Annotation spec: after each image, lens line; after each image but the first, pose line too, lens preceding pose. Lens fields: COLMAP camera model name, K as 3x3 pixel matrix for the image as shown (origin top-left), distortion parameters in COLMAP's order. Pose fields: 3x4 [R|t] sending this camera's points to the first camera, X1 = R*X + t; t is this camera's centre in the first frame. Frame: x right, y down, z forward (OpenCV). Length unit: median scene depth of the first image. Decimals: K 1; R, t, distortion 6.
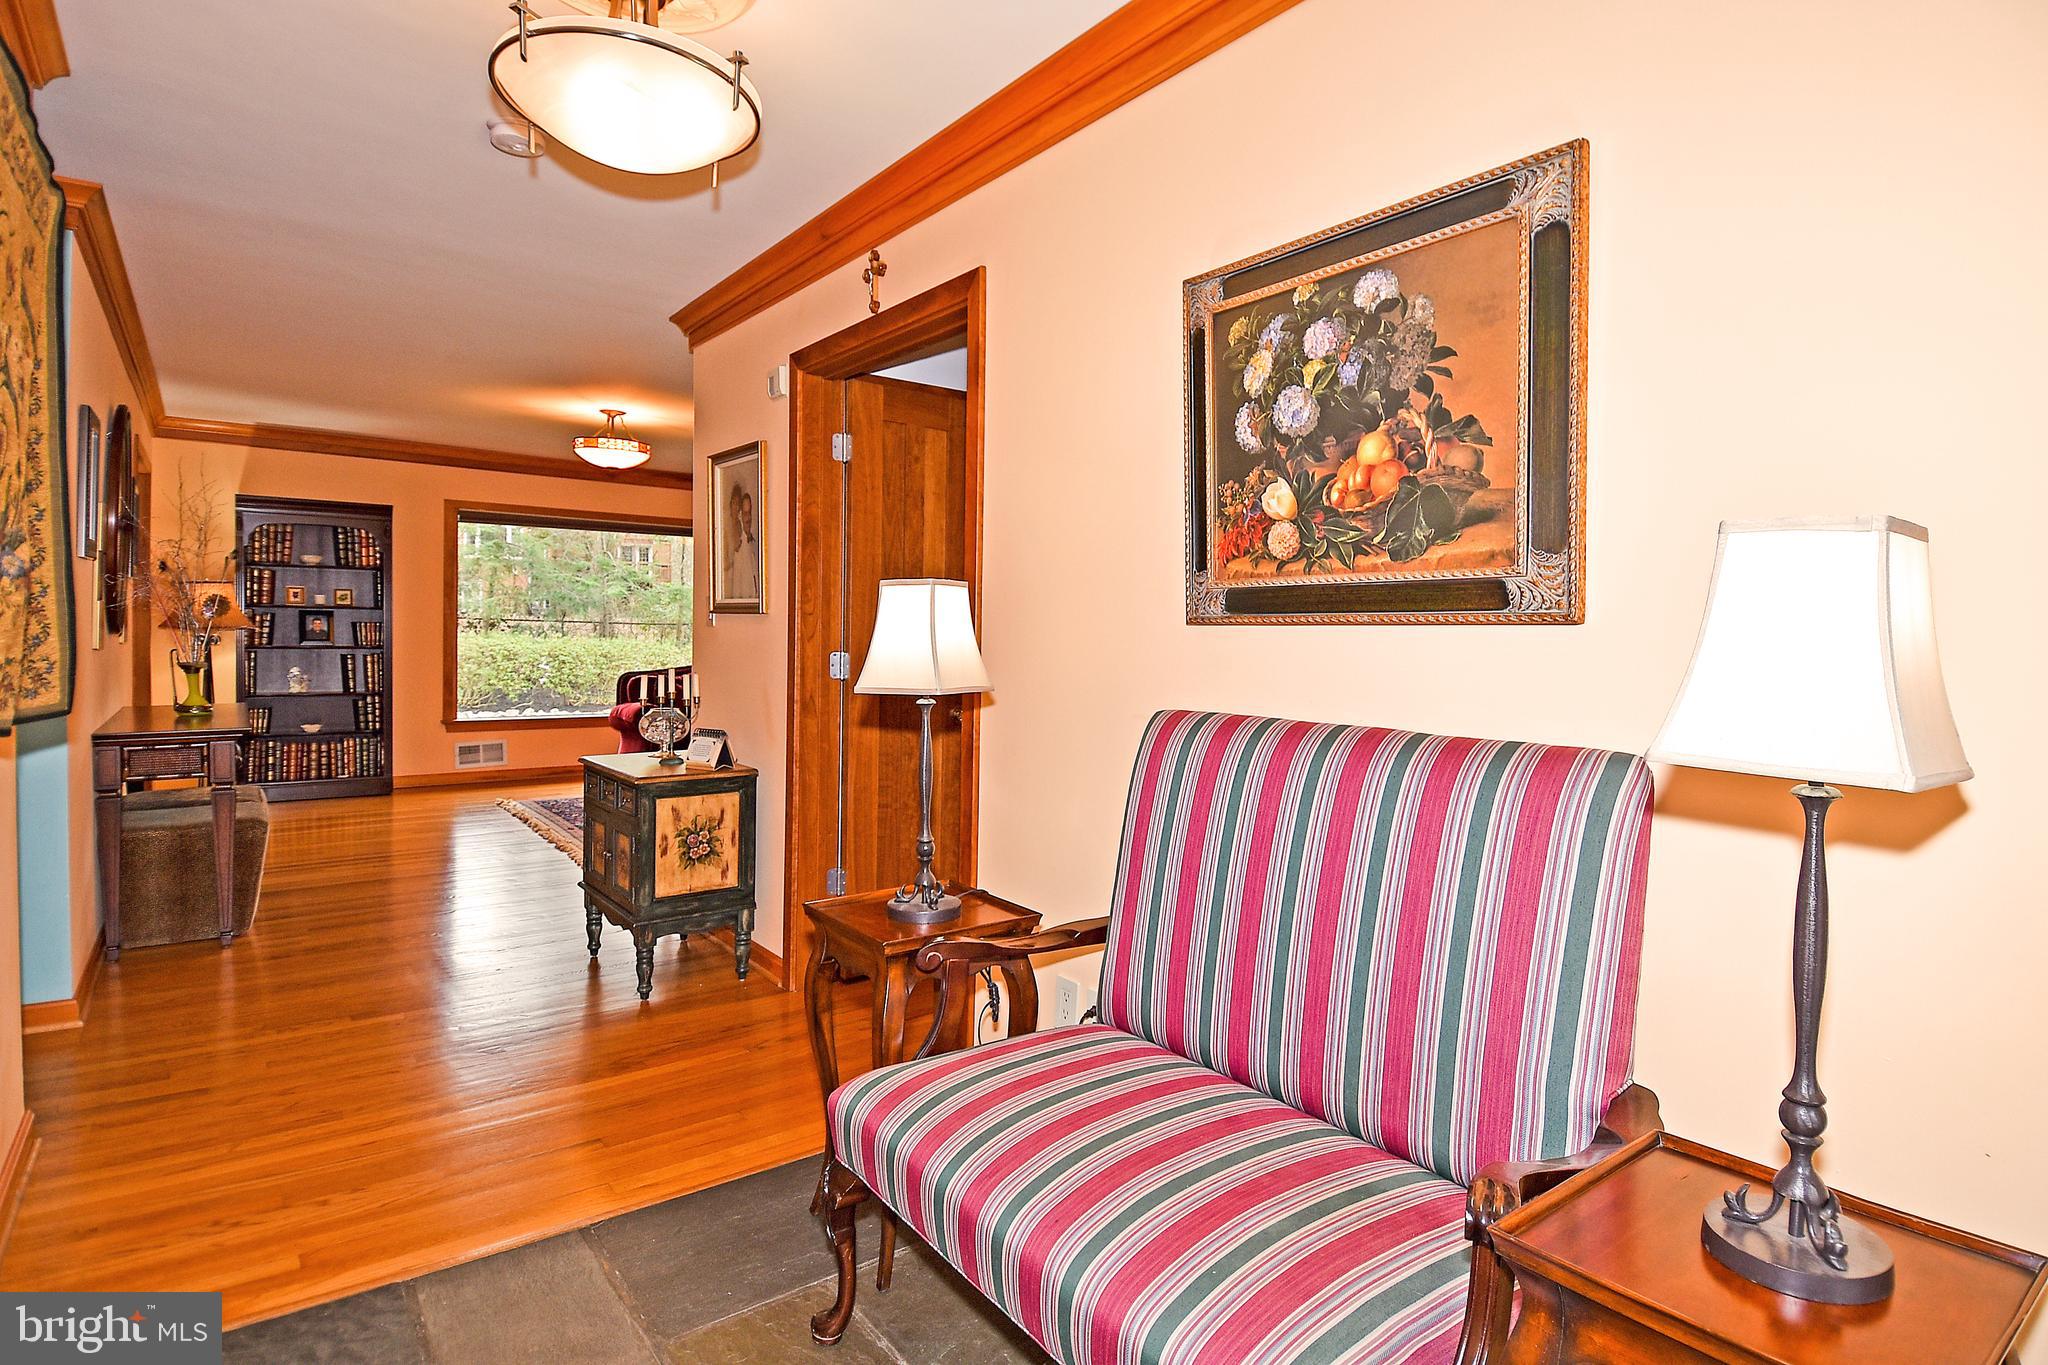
lens RADIAL K [[1060.9, 0, 1044.9], [0, 1060.9, 660.0], [0, 0, 1]] dist [0.054083, -0.060063]
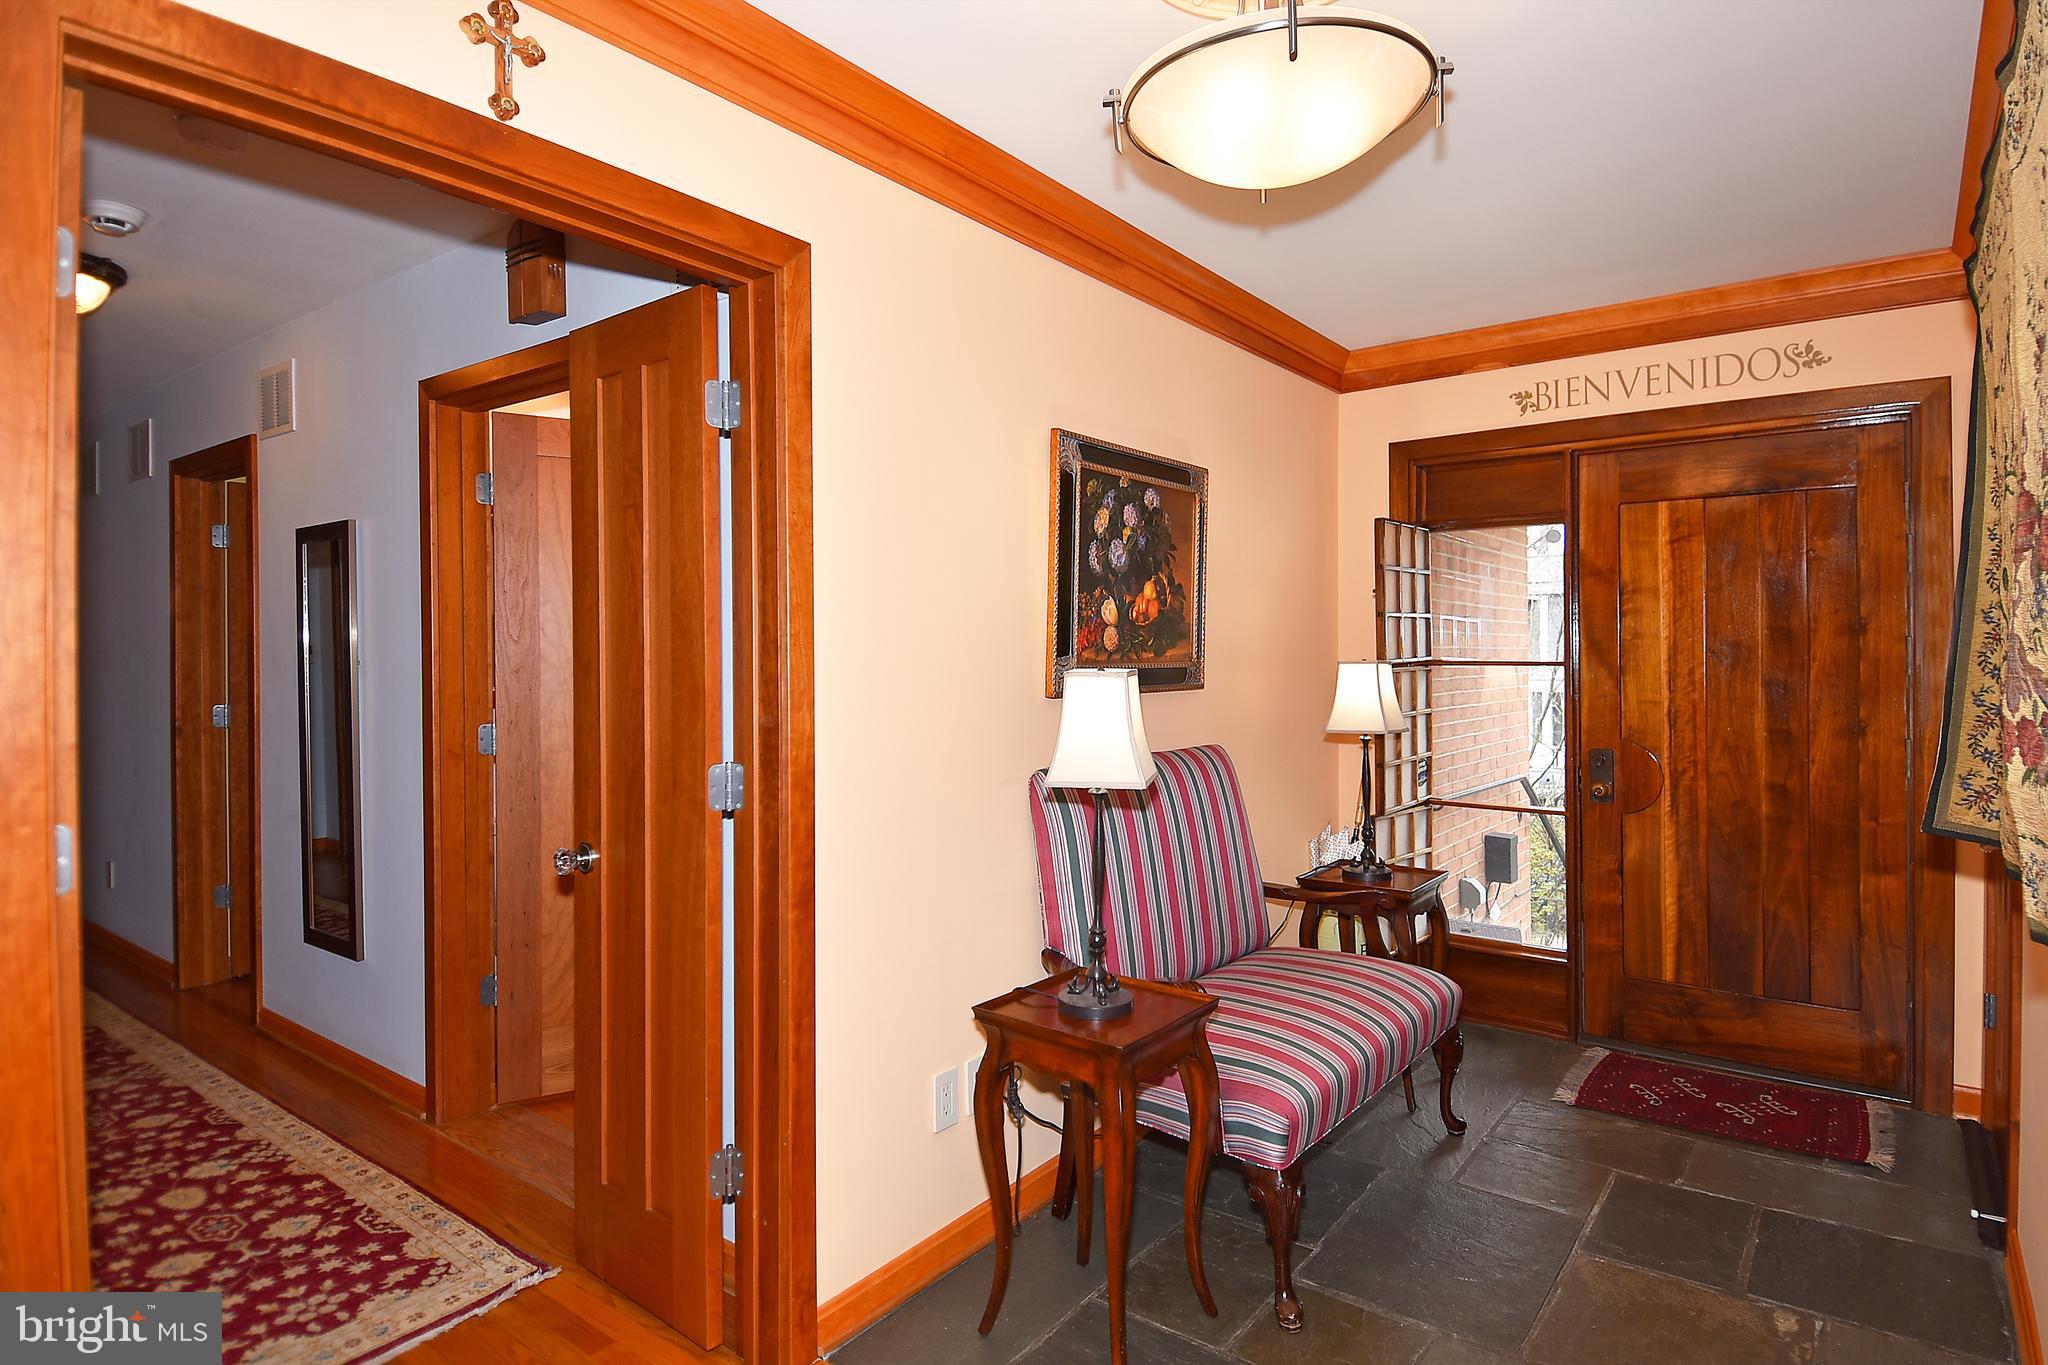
lens RADIAL K [[1092.2, 0, 1045.5], [0, 1092.2, 653.4], [0, 0, 1]] dist [0.051234, -0.055380]
pose [[-0.269340, -0.012519, 0.962964, -1.252282], [0.024962, 0.999489, 0.019976, -0.126974], [-0.962722, 0.029418, -0.268890, 1.528851]]
